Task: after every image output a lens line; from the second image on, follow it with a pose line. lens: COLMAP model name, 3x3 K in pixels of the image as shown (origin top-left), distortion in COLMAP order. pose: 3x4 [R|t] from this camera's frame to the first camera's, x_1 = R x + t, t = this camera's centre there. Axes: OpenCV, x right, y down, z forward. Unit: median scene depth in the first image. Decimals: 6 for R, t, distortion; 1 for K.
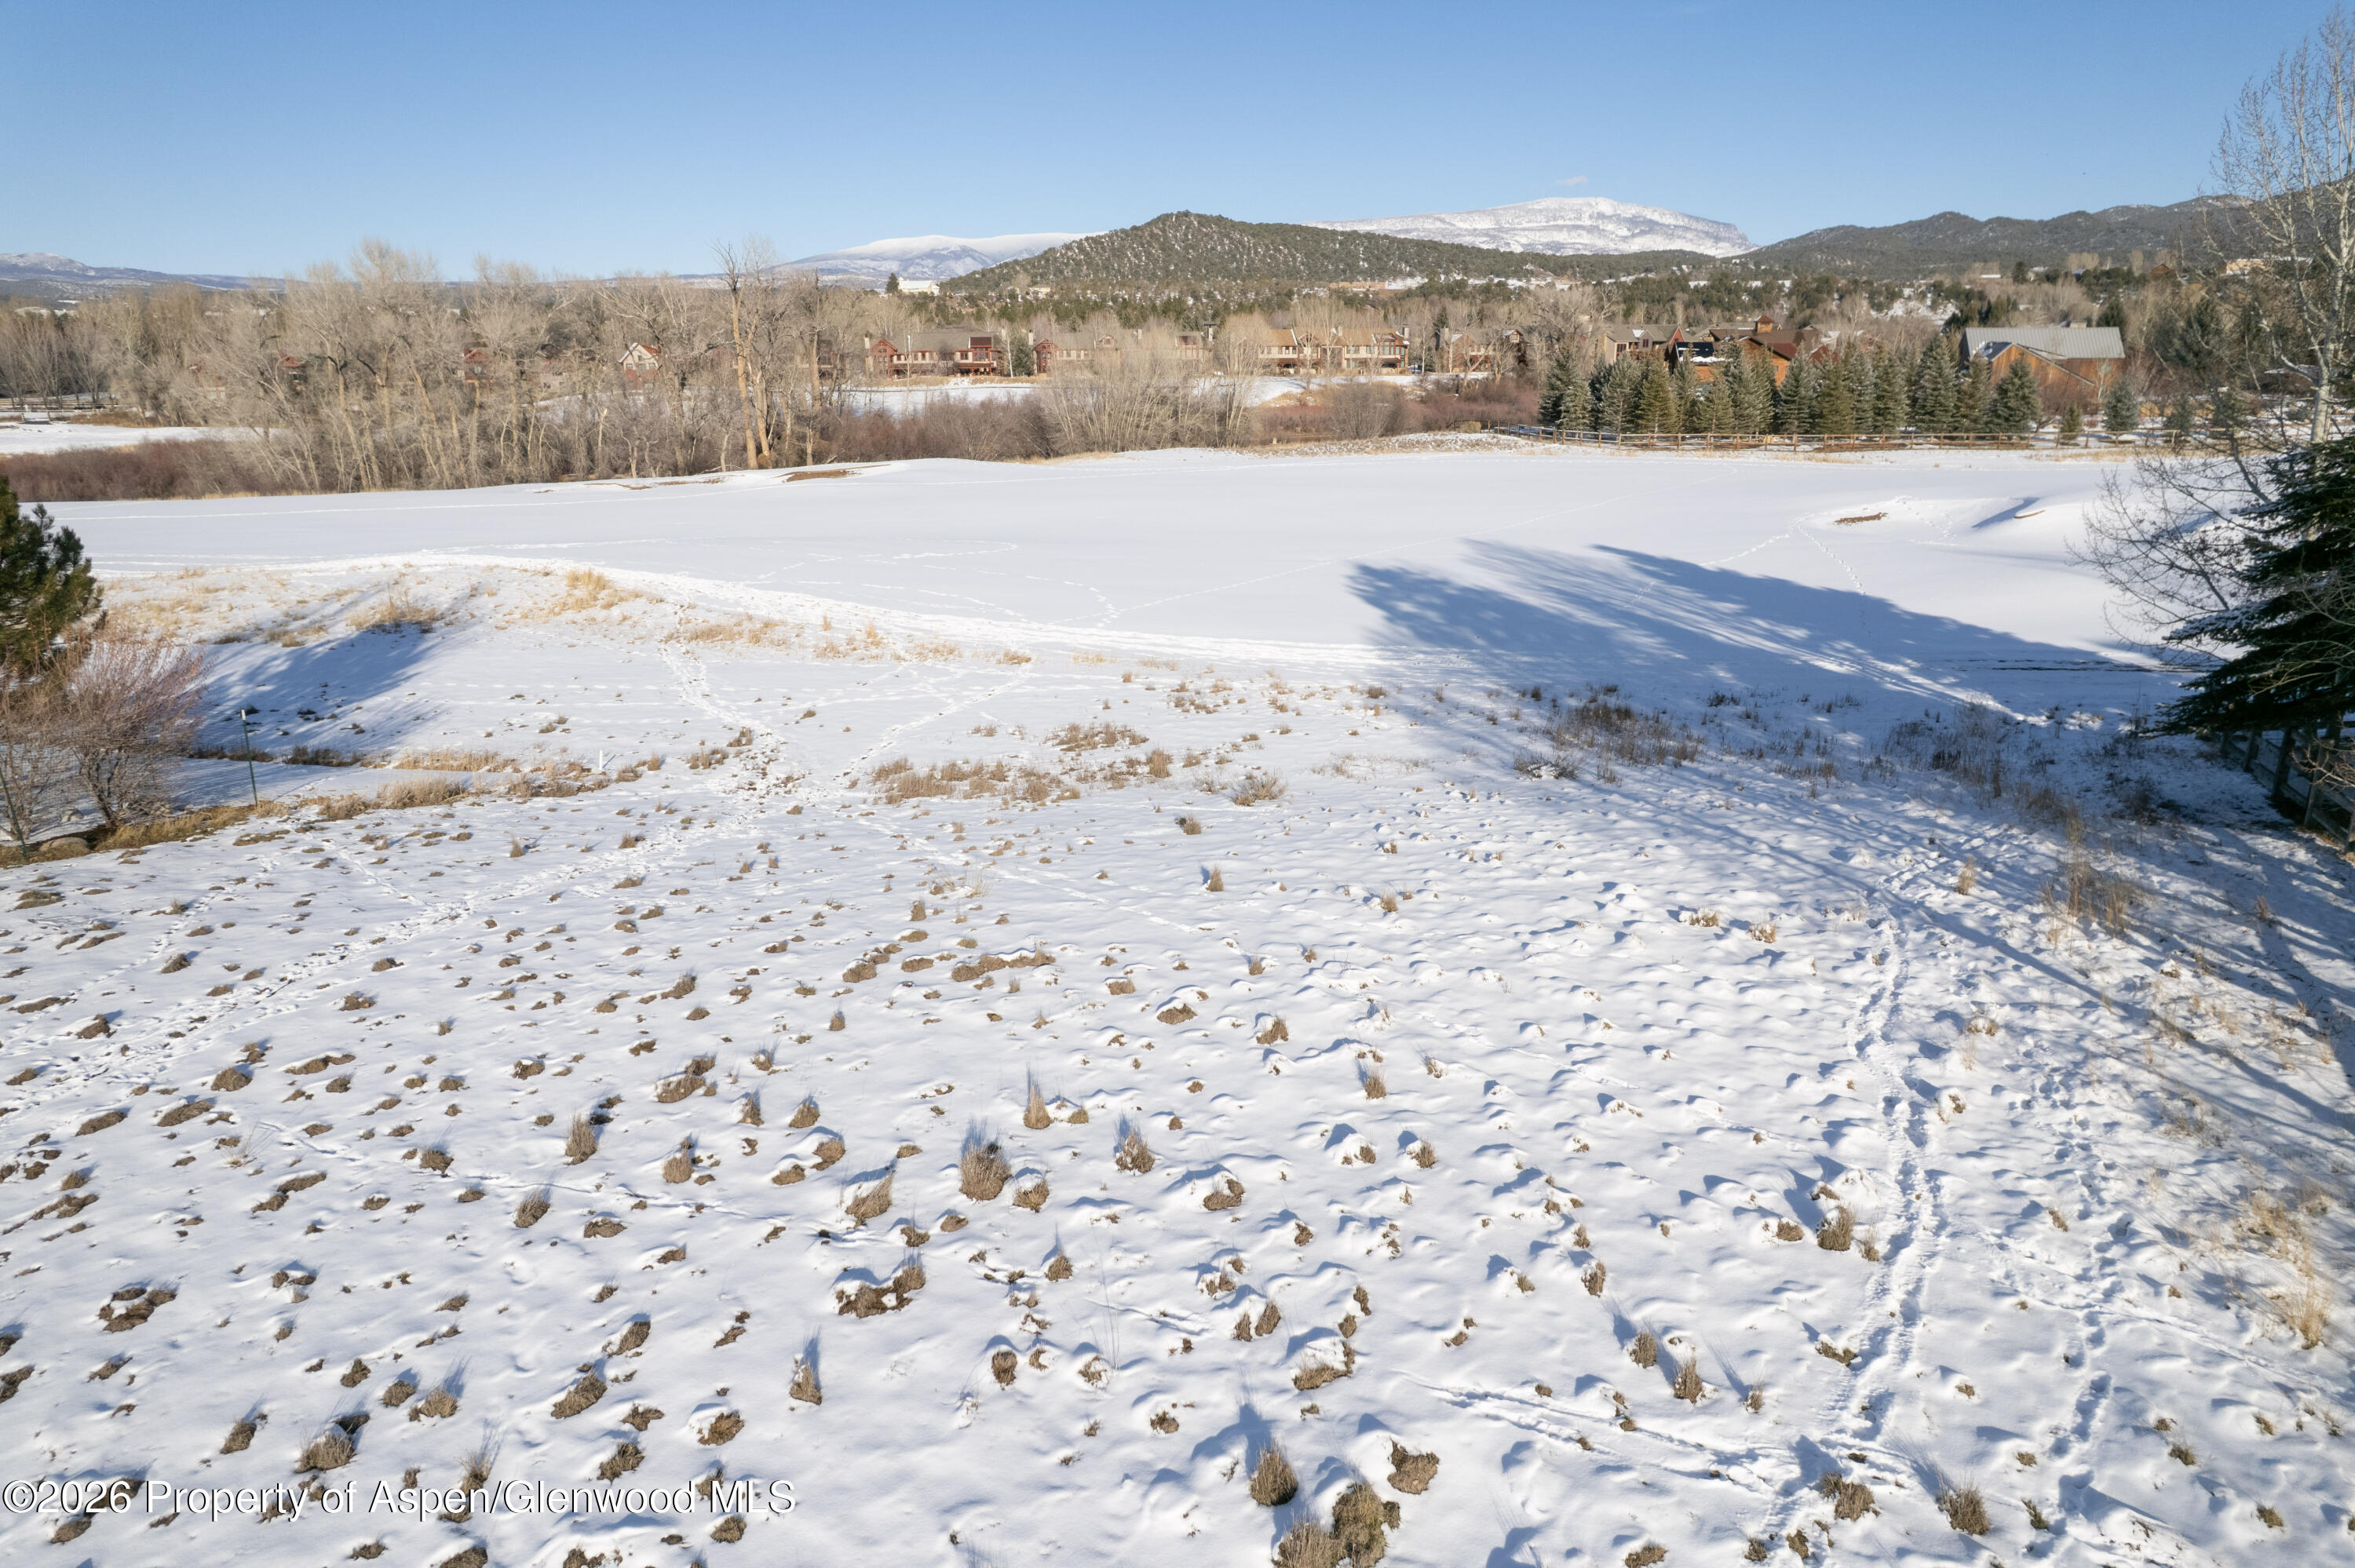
lens RADIAL K [[1505.3, 0, 1183.6], [0, 1505.3, 802.5], [0, 0, 1]] dist [-0.072701, 0.058326]
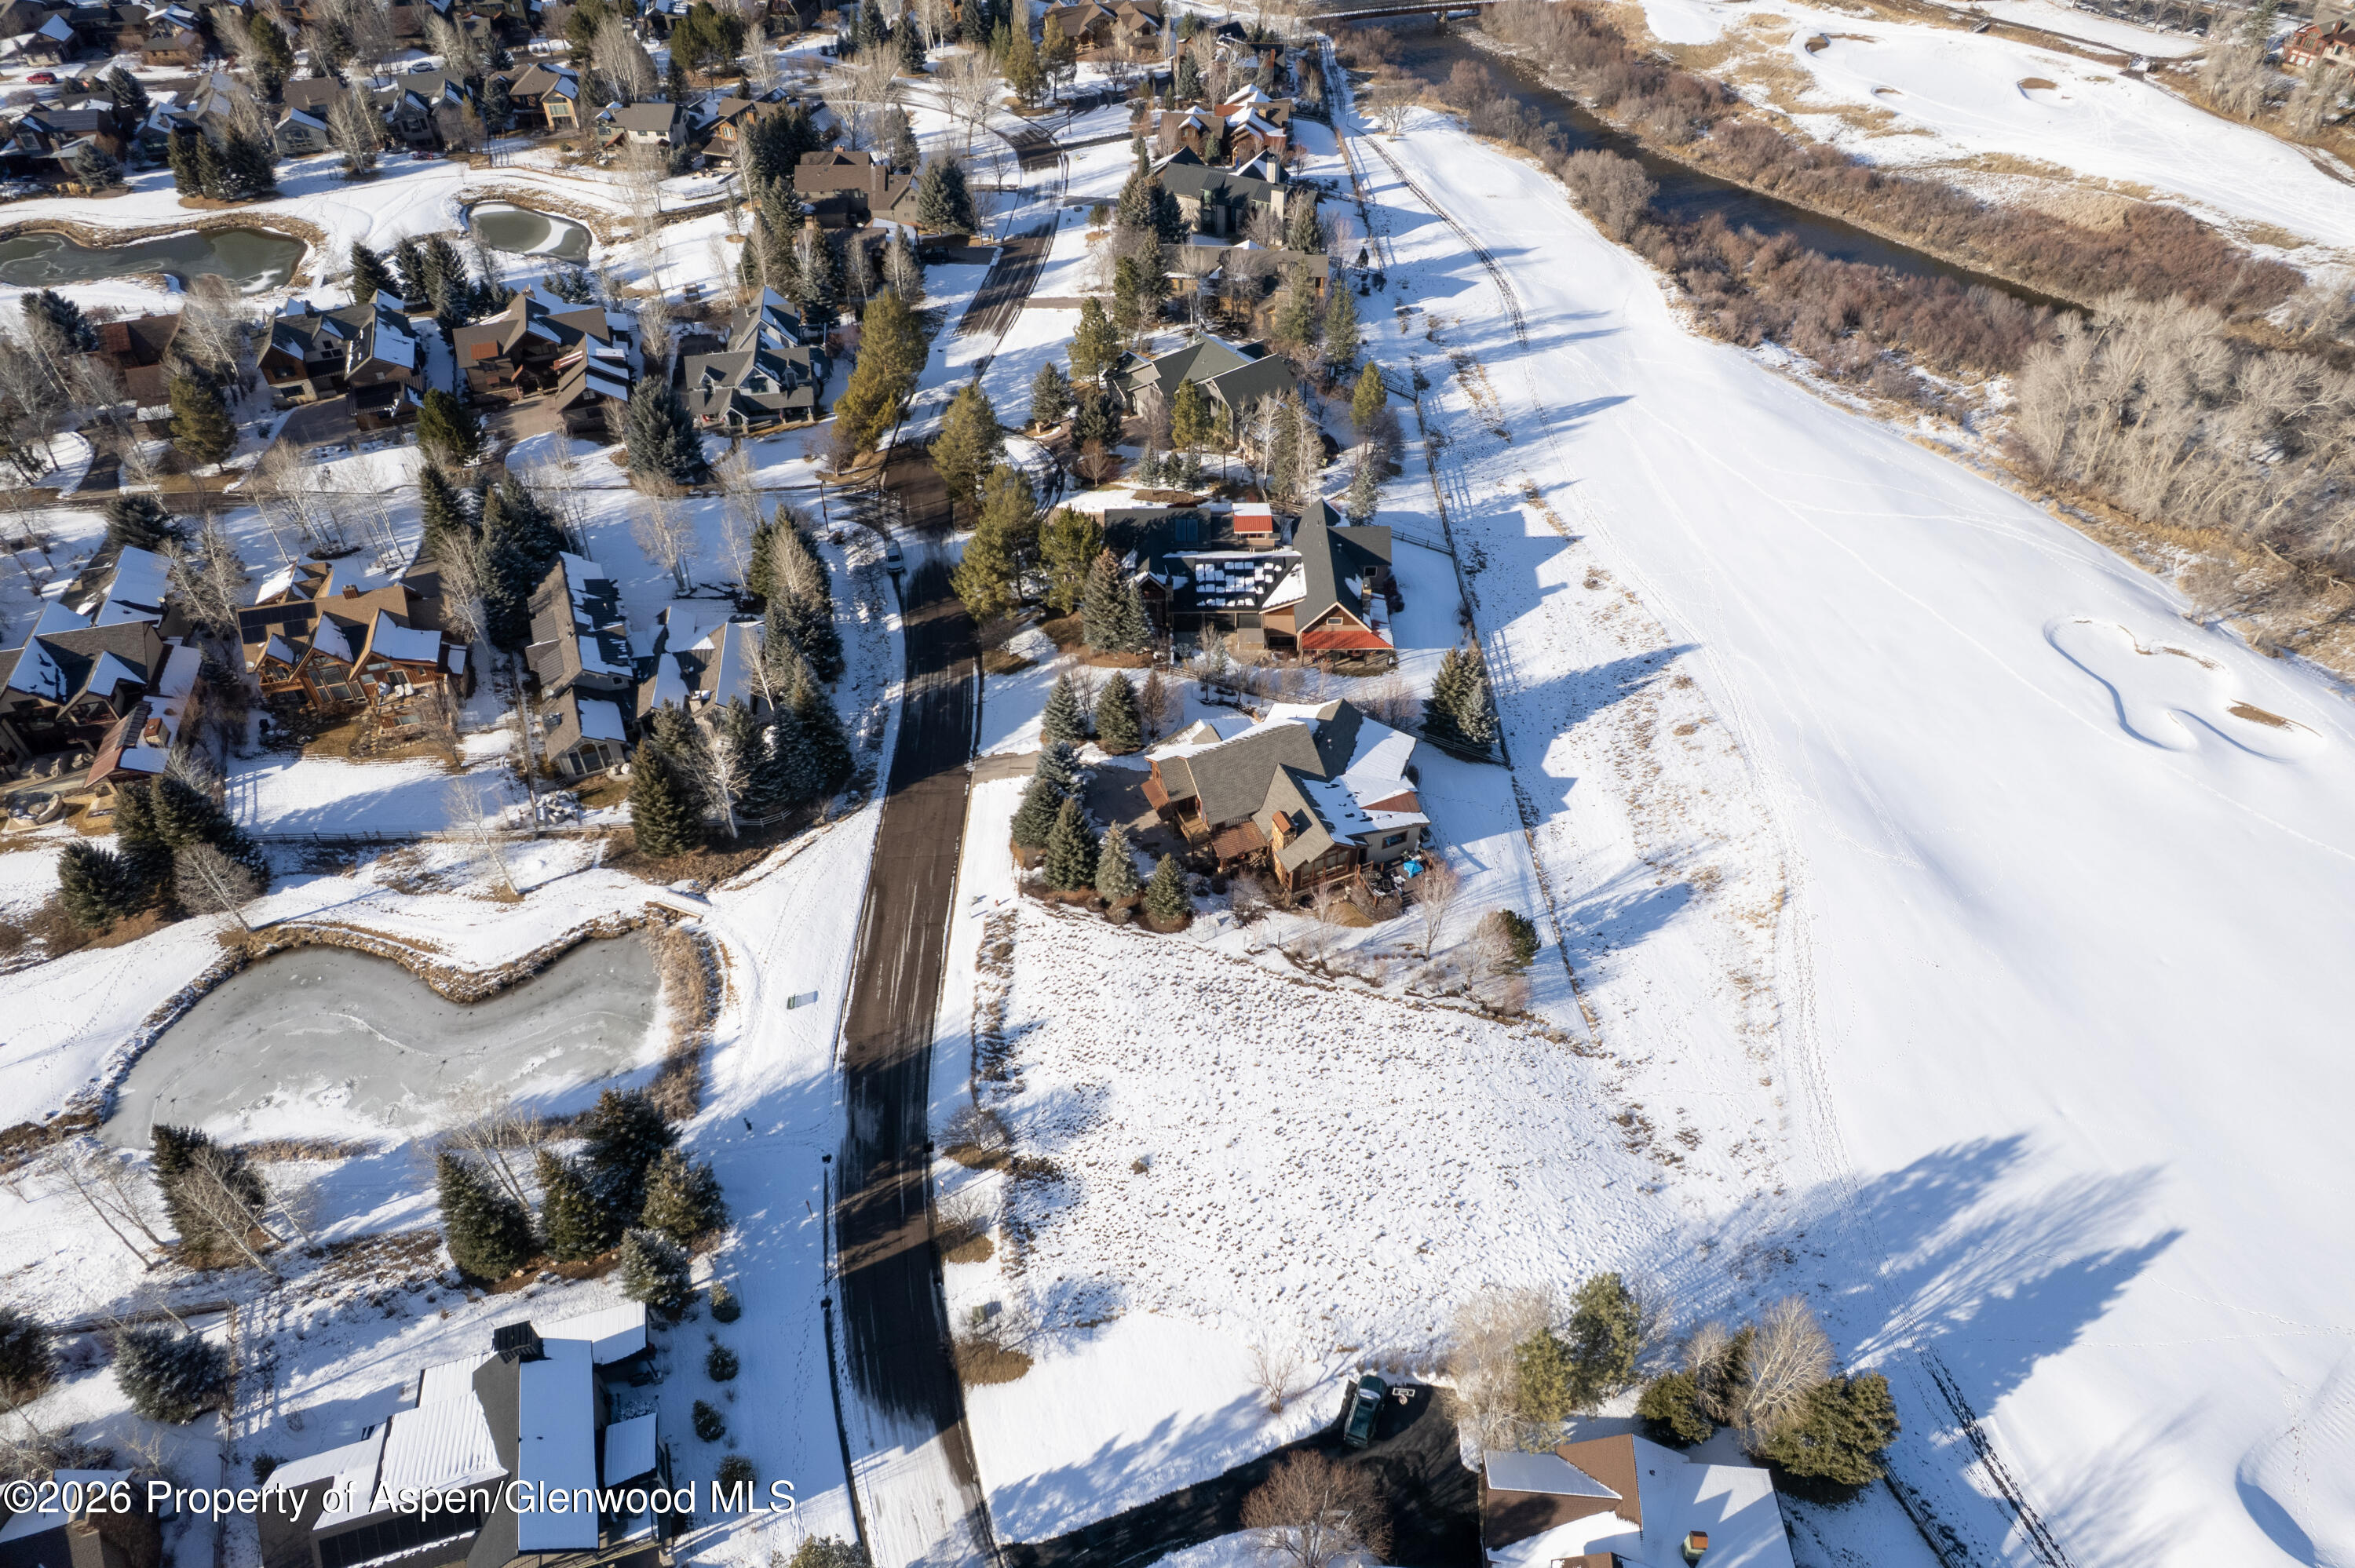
lens RADIAL K [[1505.3, 0, 1183.6], [0, 1505.3, 802.5], [0, 0, 1]] dist [-0.072701, 0.058326]
pose [[0.316839, 0.667057, -0.674276, 0.306668], [-0.280429, 0.745002, 0.605253, -0.528681], [0.906076, -0.002682, 0.423107, -0.347009]]
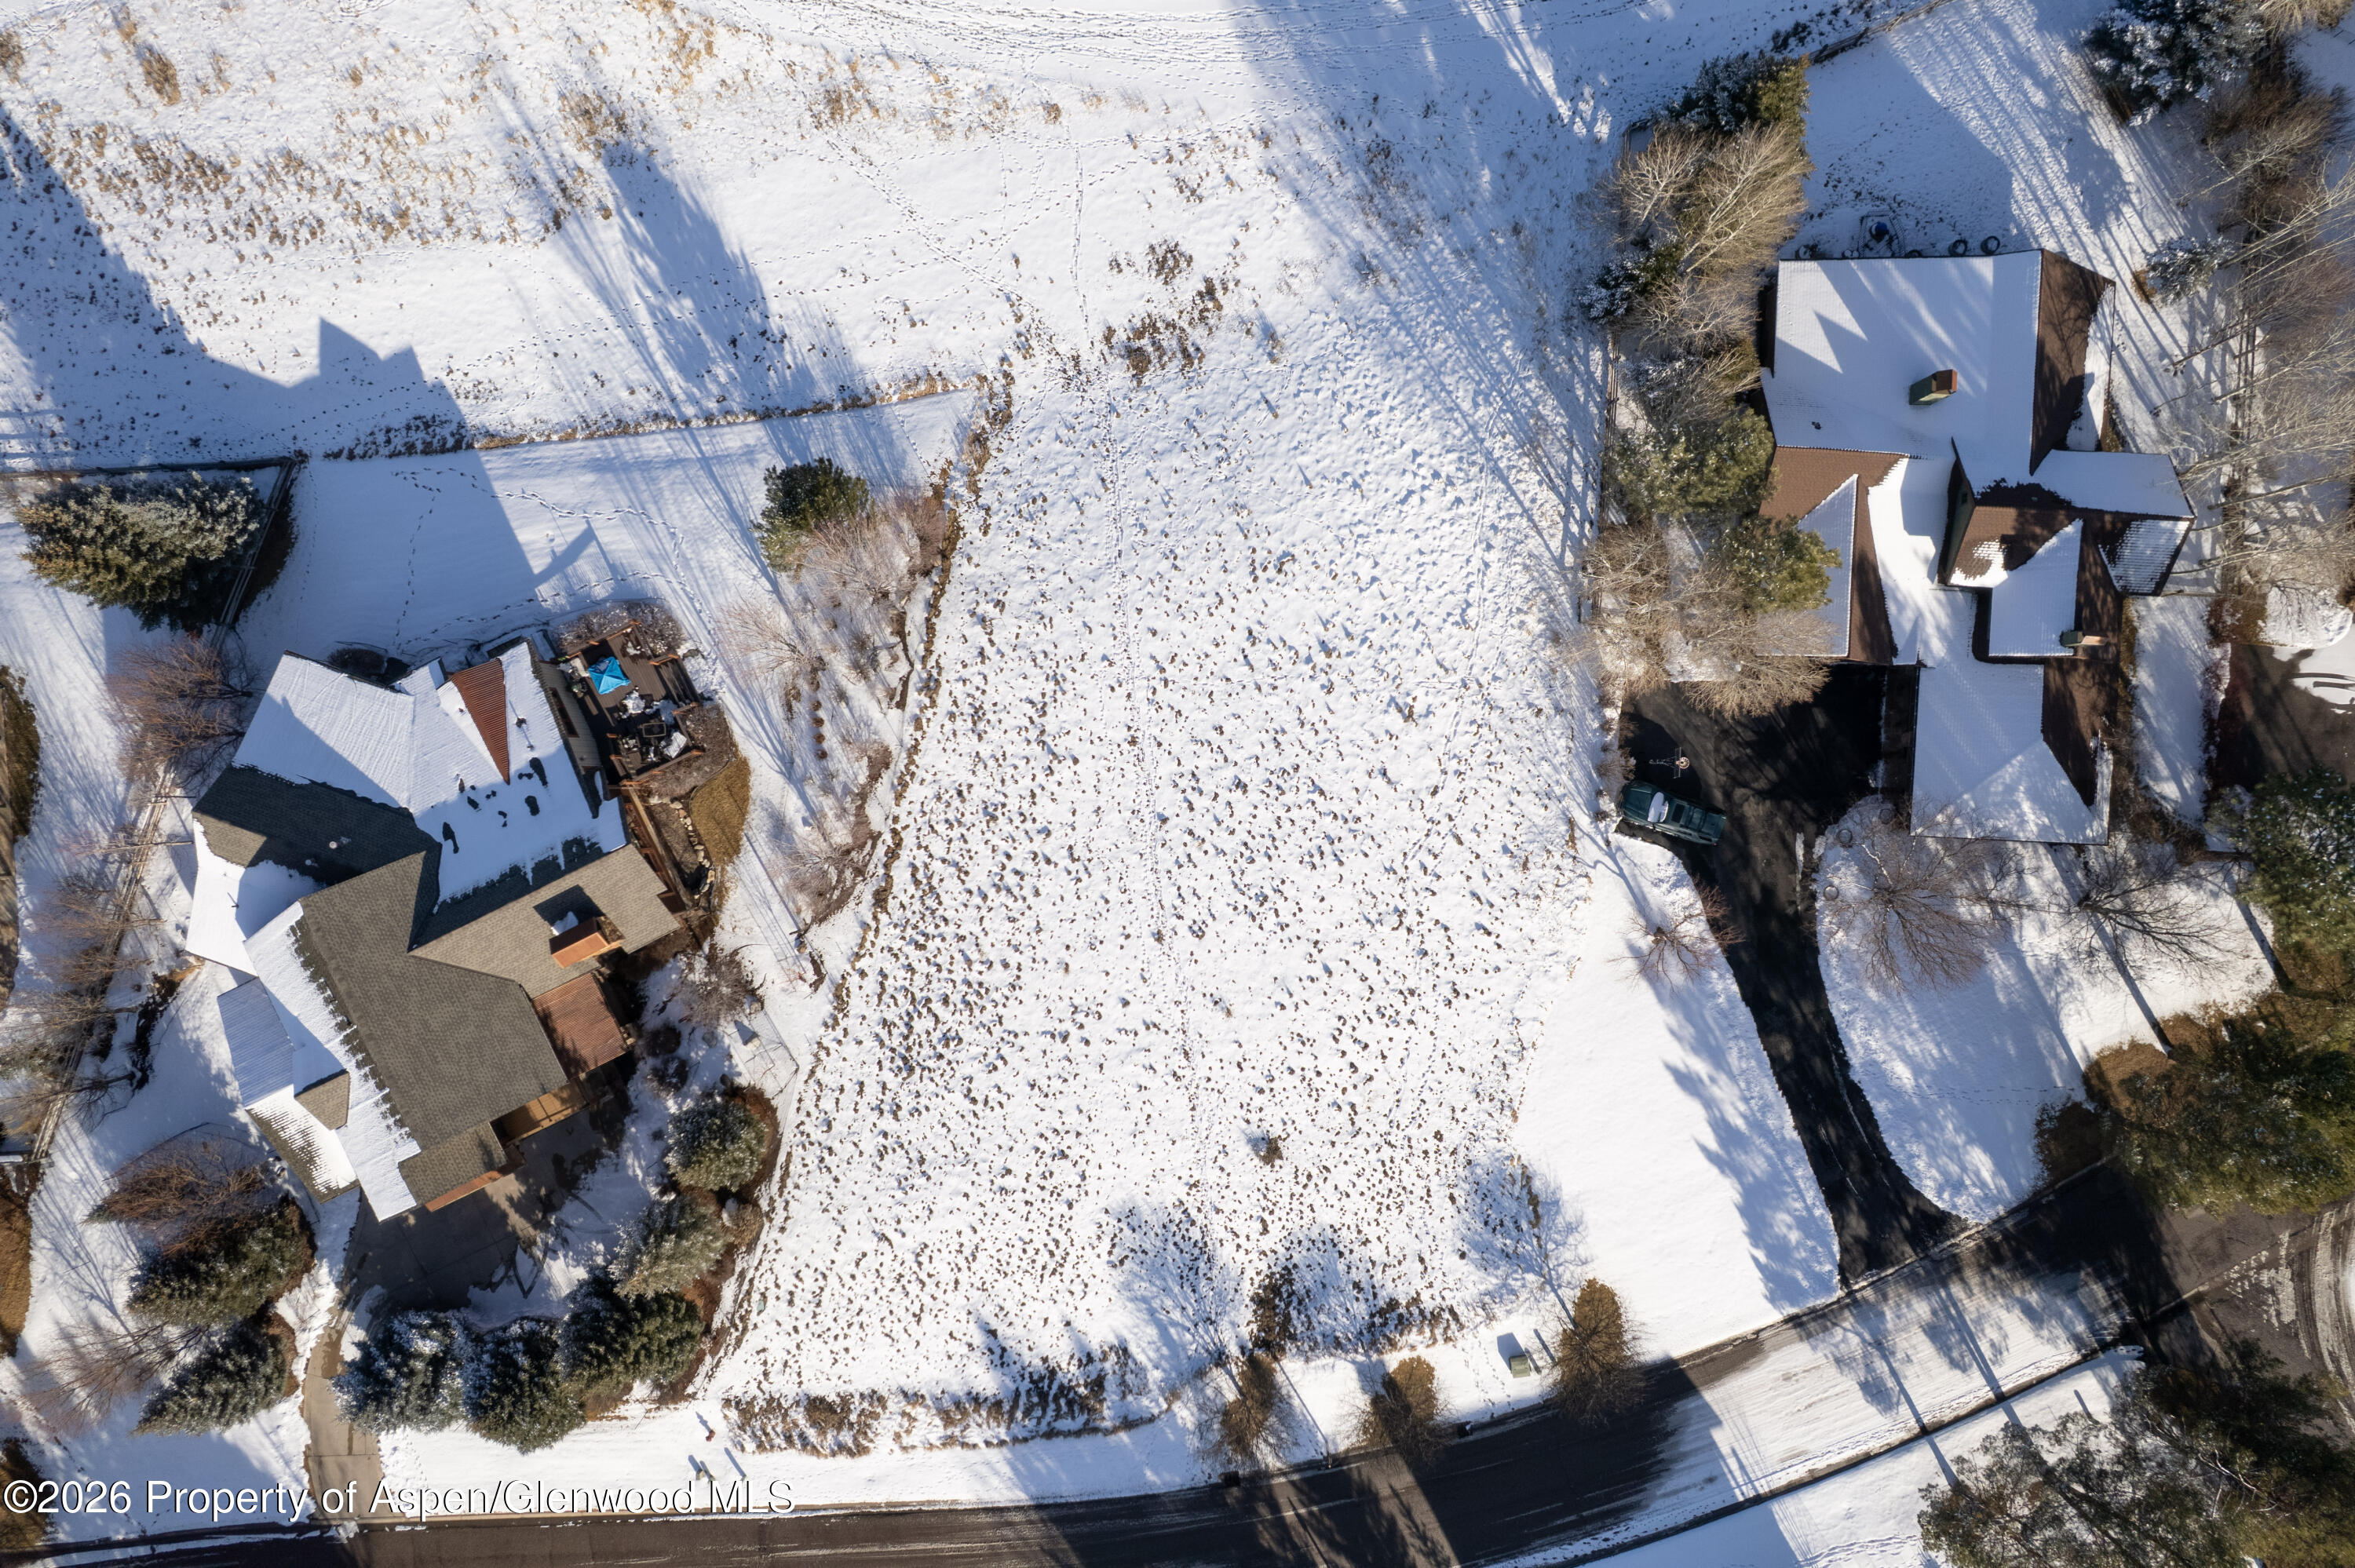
lens RADIAL K [[1521.9, 0, 1196.6], [0, 1521.9, 795.3], [0, 0, 1]] dist [-0.067362, 0.058159]
pose [[0.934392, -0.356210, 0.005051, -0.066838], [0.095507, 0.264136, 0.959745, -0.422834], [-0.343205, -0.896296, 0.280827, -0.076474]]
